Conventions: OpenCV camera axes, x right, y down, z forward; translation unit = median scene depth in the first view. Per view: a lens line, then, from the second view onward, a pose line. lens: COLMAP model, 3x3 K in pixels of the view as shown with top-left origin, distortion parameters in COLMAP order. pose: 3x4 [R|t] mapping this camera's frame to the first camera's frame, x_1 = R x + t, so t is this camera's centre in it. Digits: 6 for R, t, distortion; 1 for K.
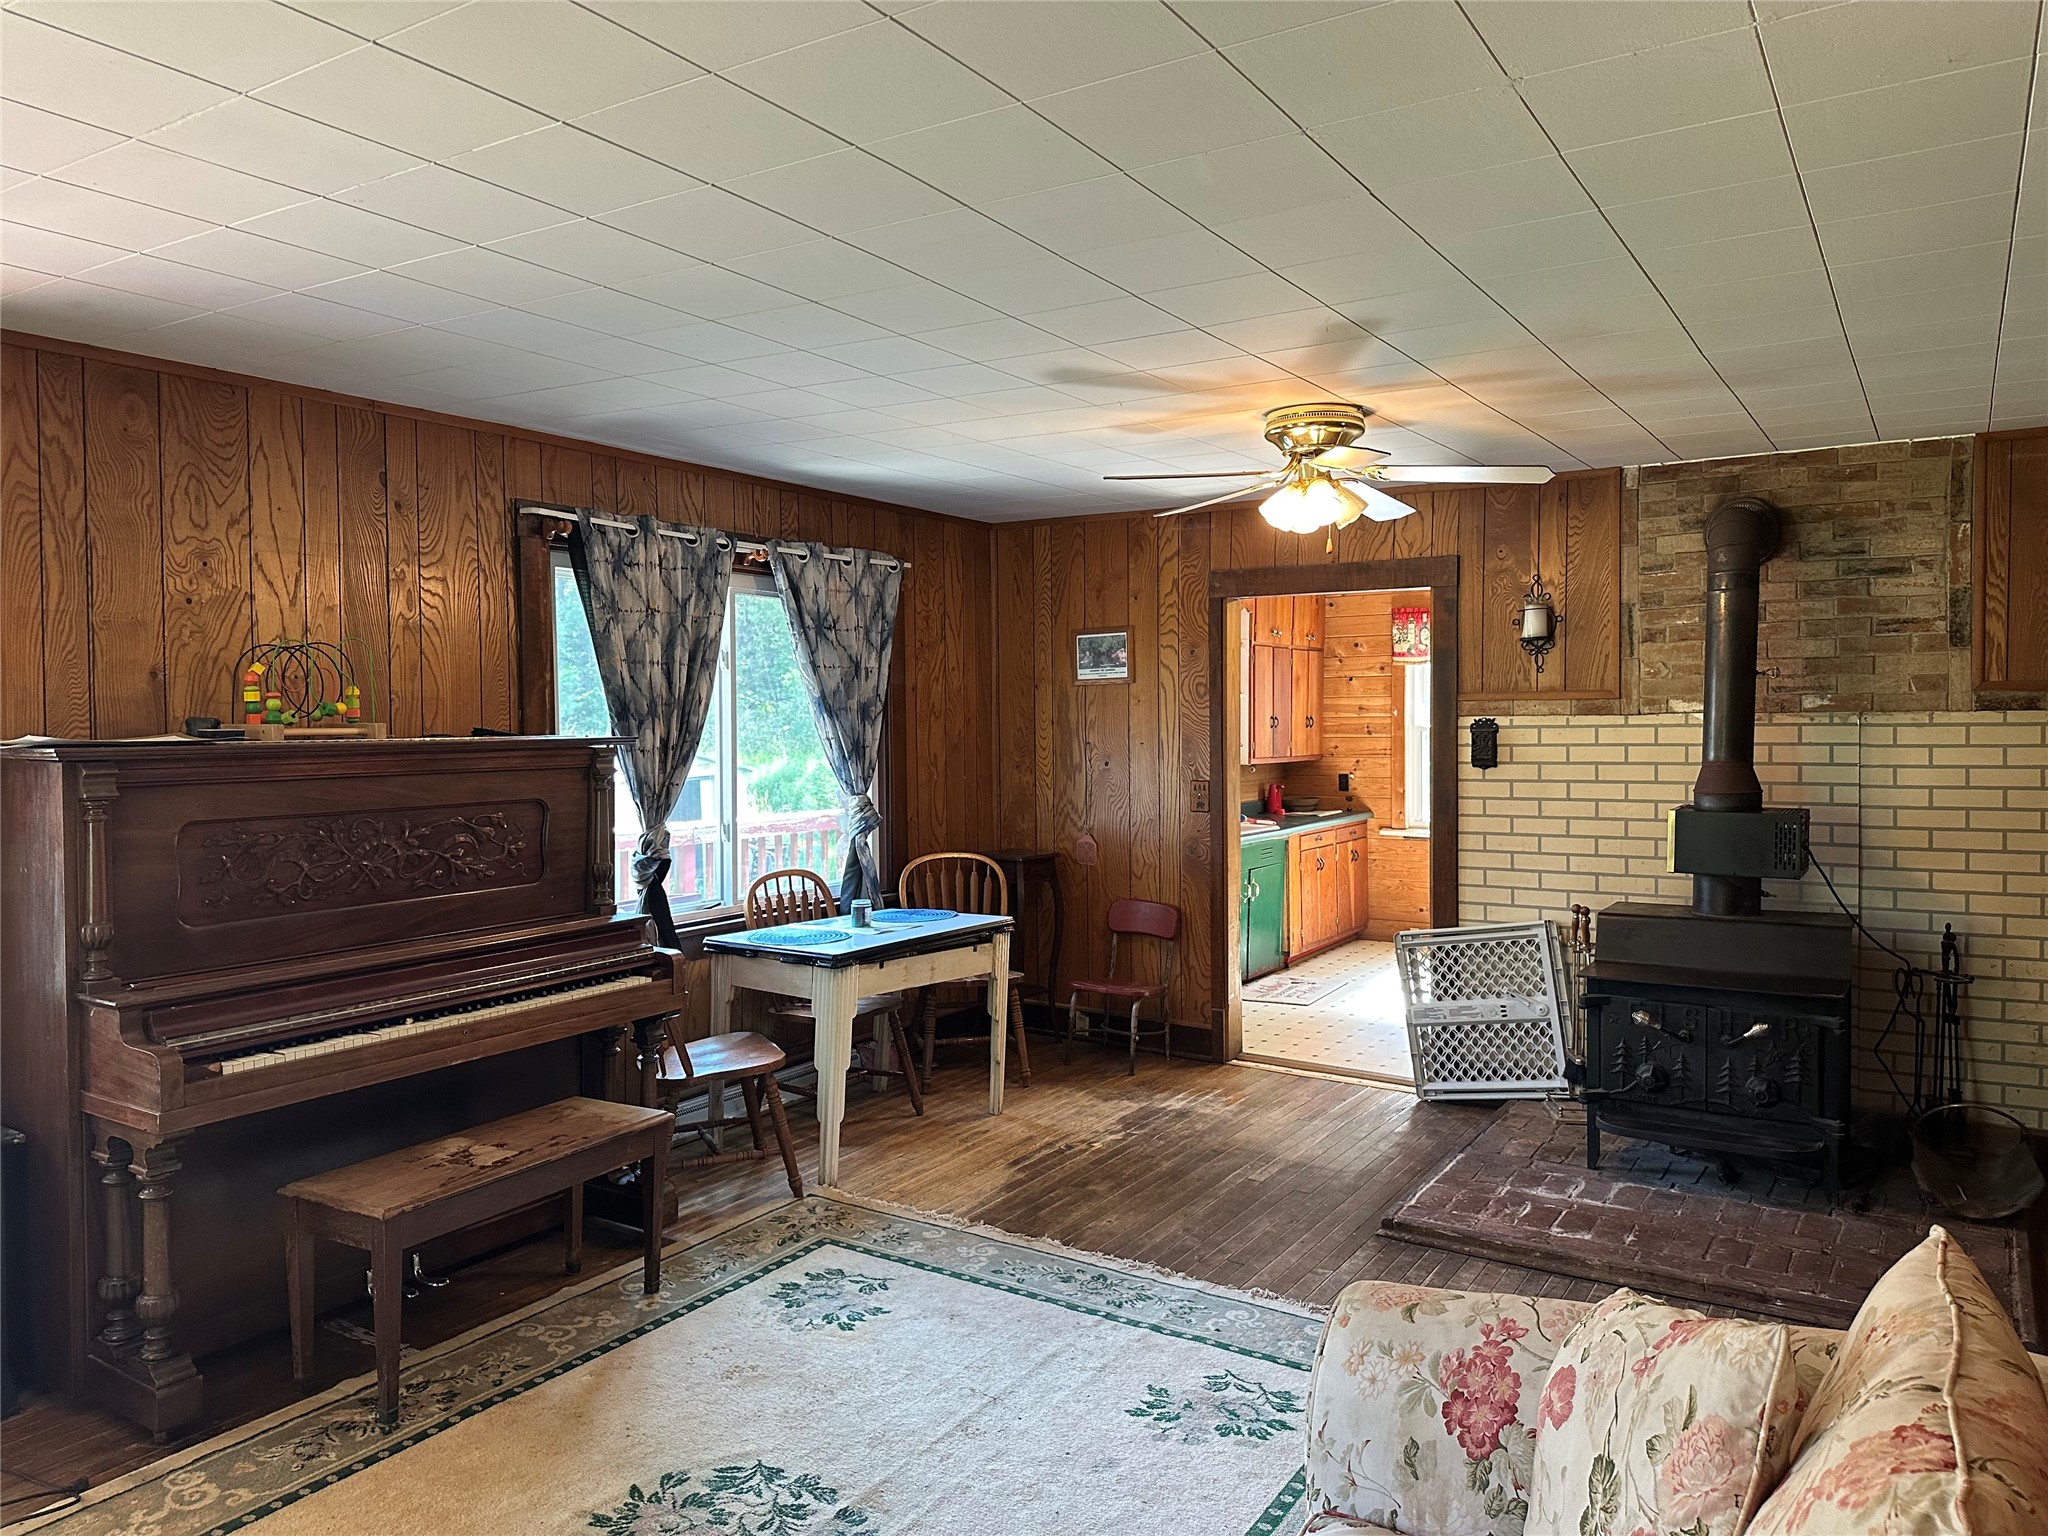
lens RADIAL K [[1431.7, 0, 1015.0], [0, 1431.7, 763.5], [0, 0, 1]] dist [0.079549, -0.099613]
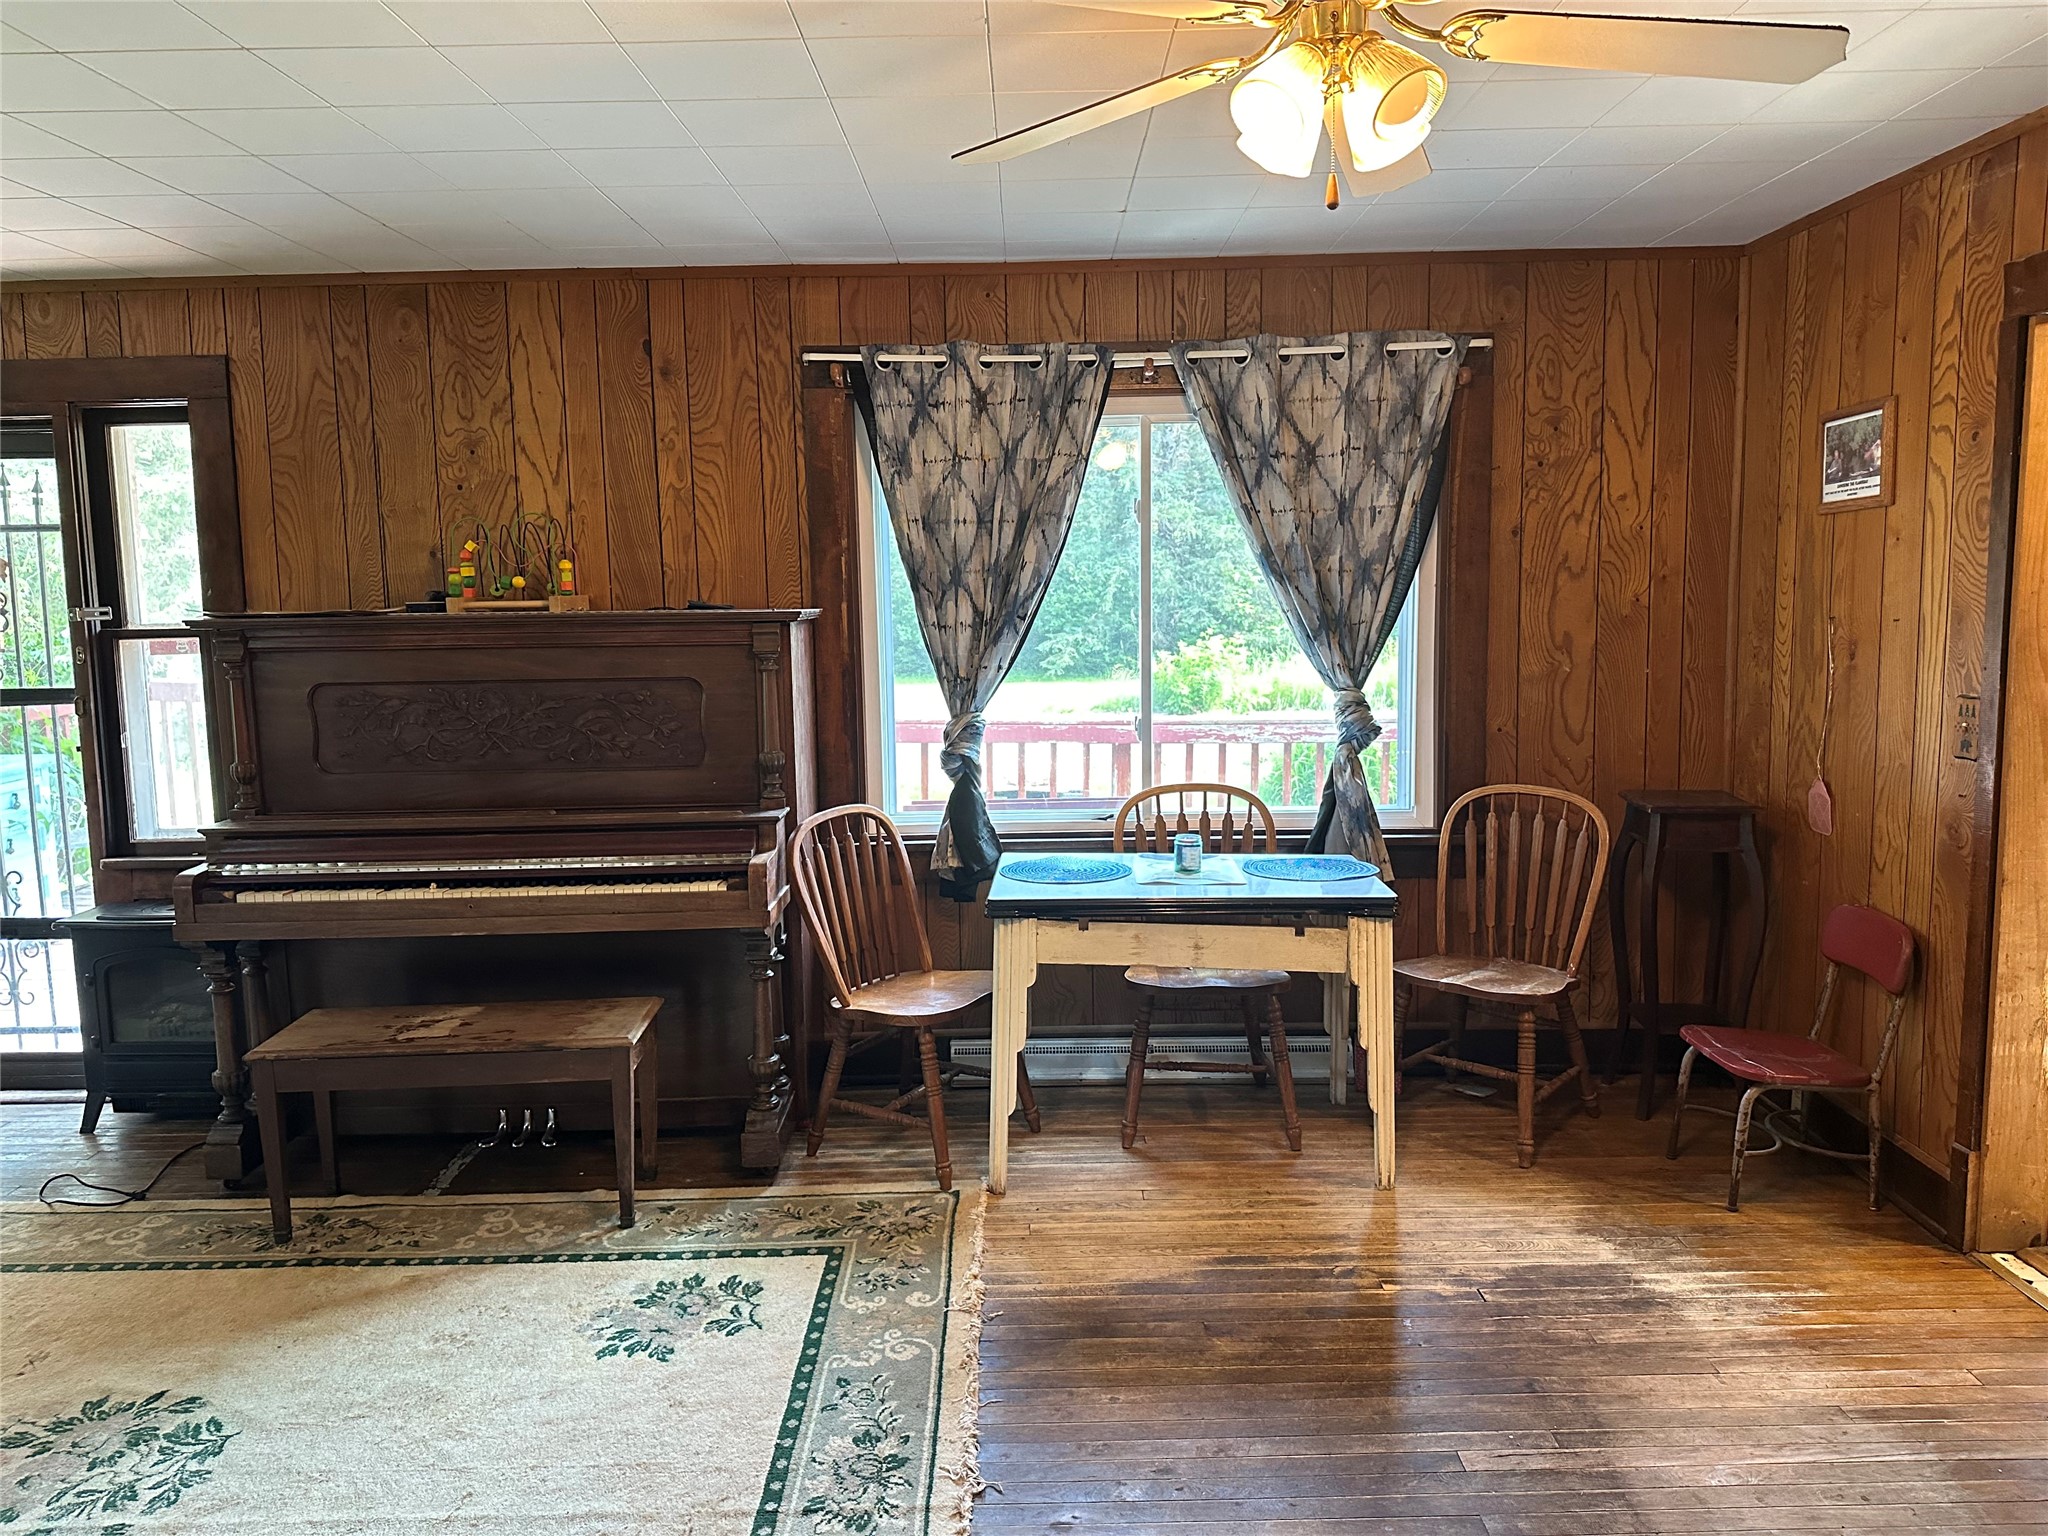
lens RADIAL K [[1431.7, 0, 1028.5], [0, 1431.7, 760.6], [0, 0, 1]] dist [0.079549, -0.099613]
pose [[0.544994, 0.094104, -0.833142, 0.531089], [-0.013332, 0.994529, 0.103611, -0.019707], [0.838334, -0.045360, 0.543266, 0.631365]]
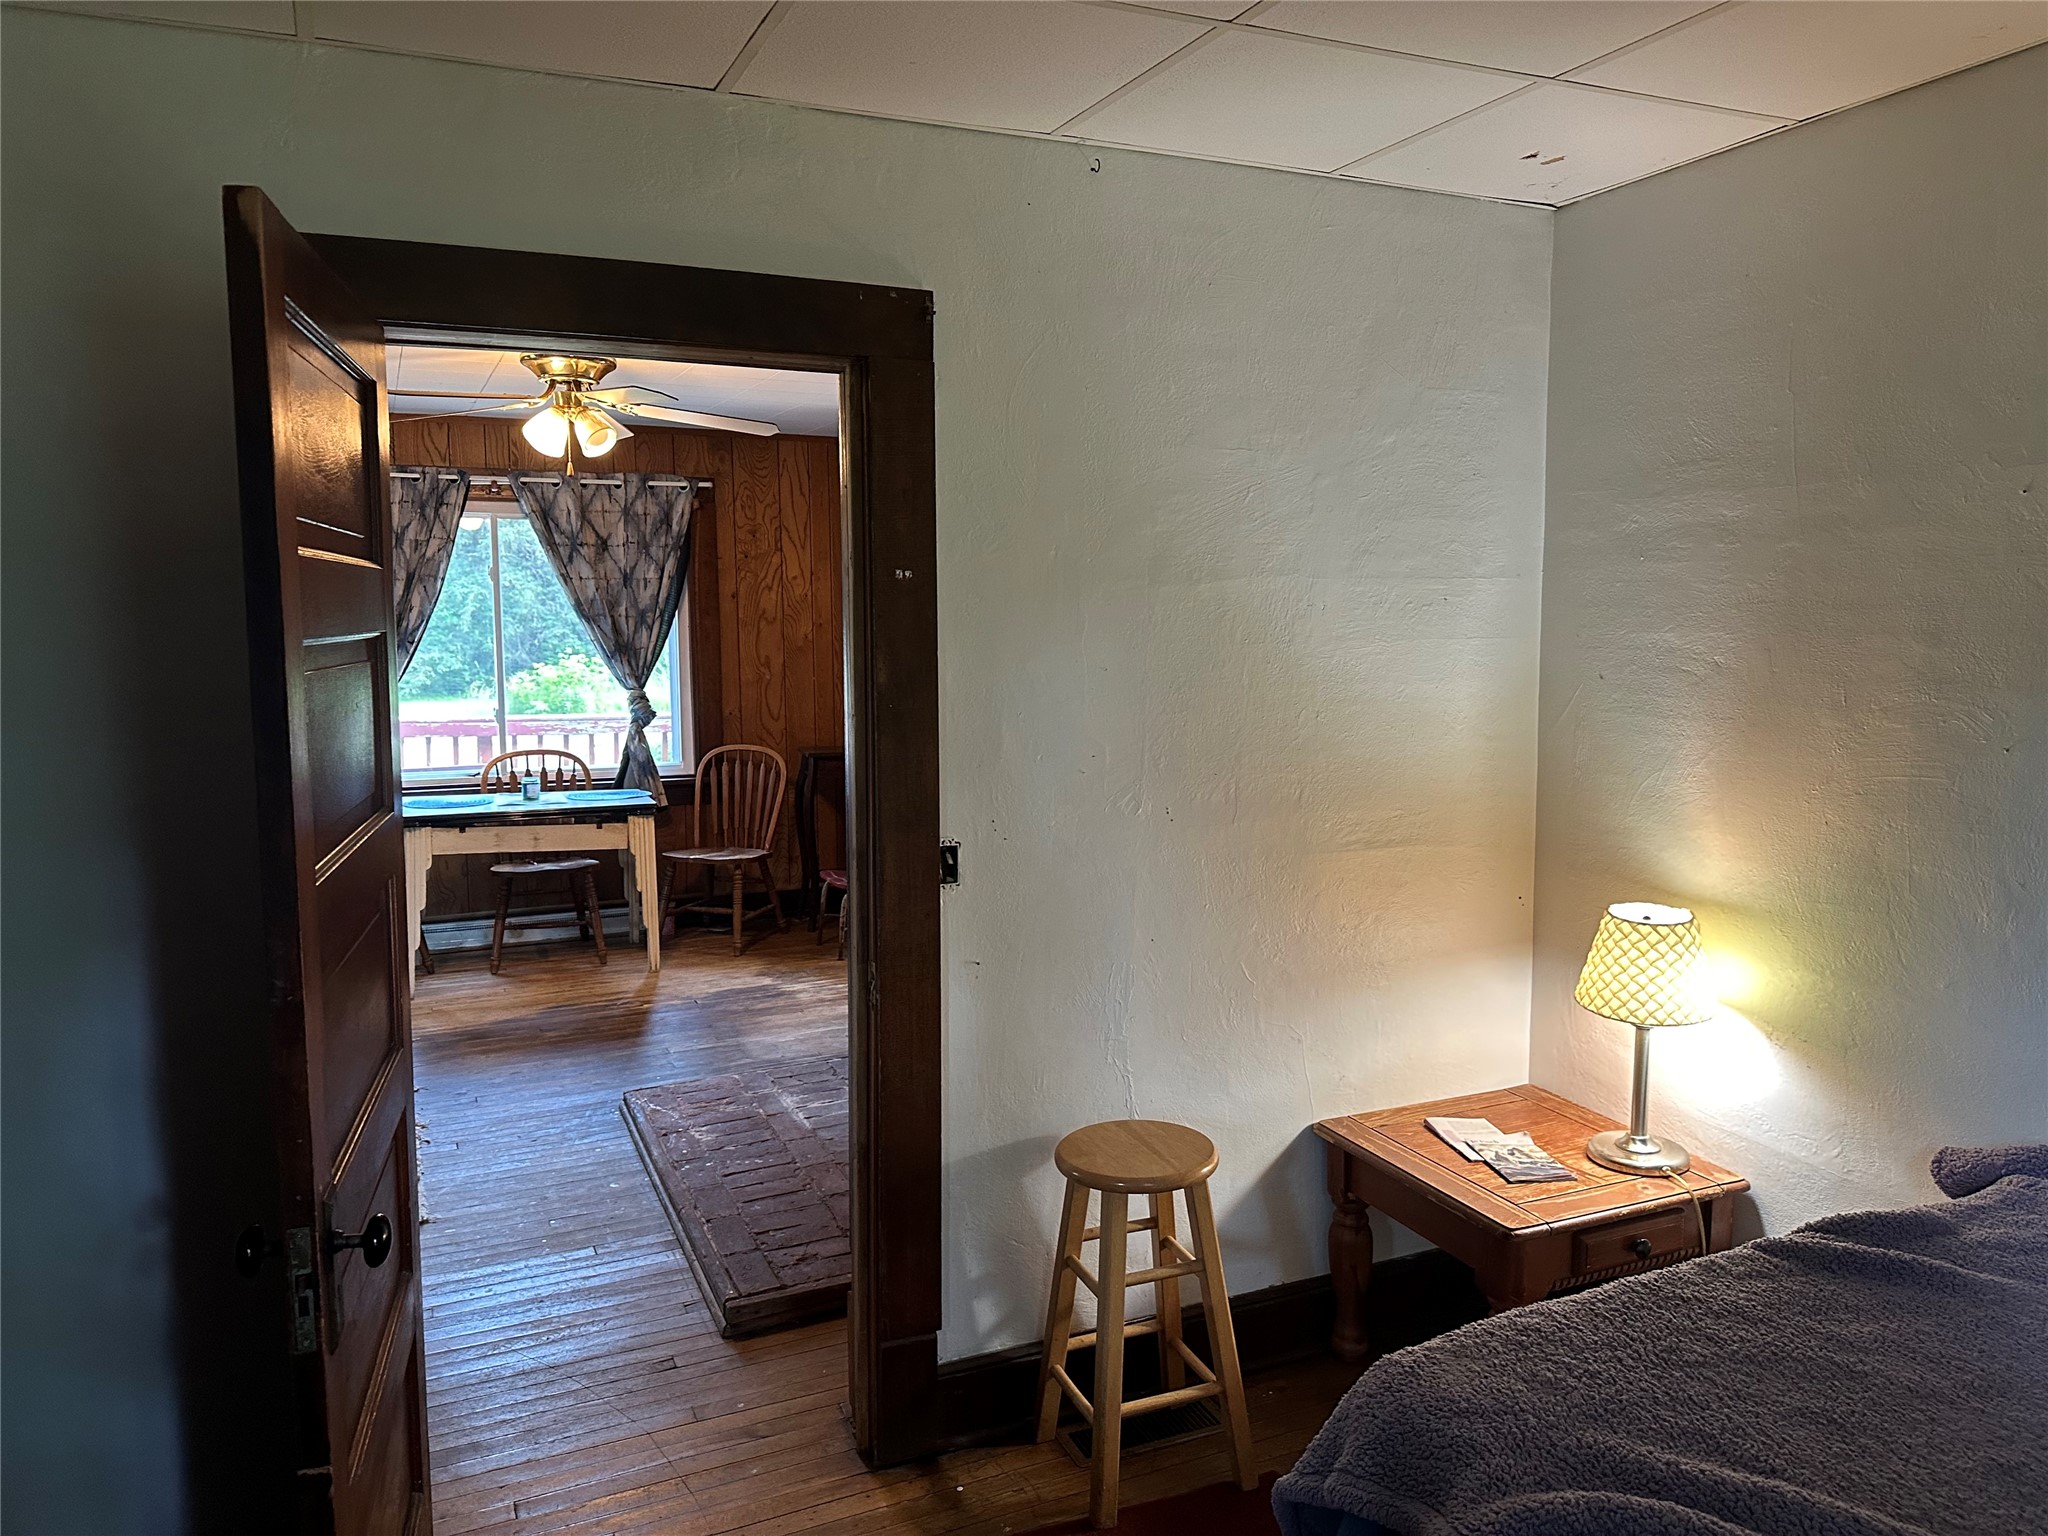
lens RADIAL K [[1431.7, 0, 1047.3], [0, 1431.7, 761.3], [0, 0, 1]] dist [0.079549, -0.099613]
pose [[0.848020, 0.061543, -0.526379, 1.043701], [-0.022933, 0.996565, 0.079571, -0.026904], [0.529468, -0.055406, 0.846519, 0.249067]]
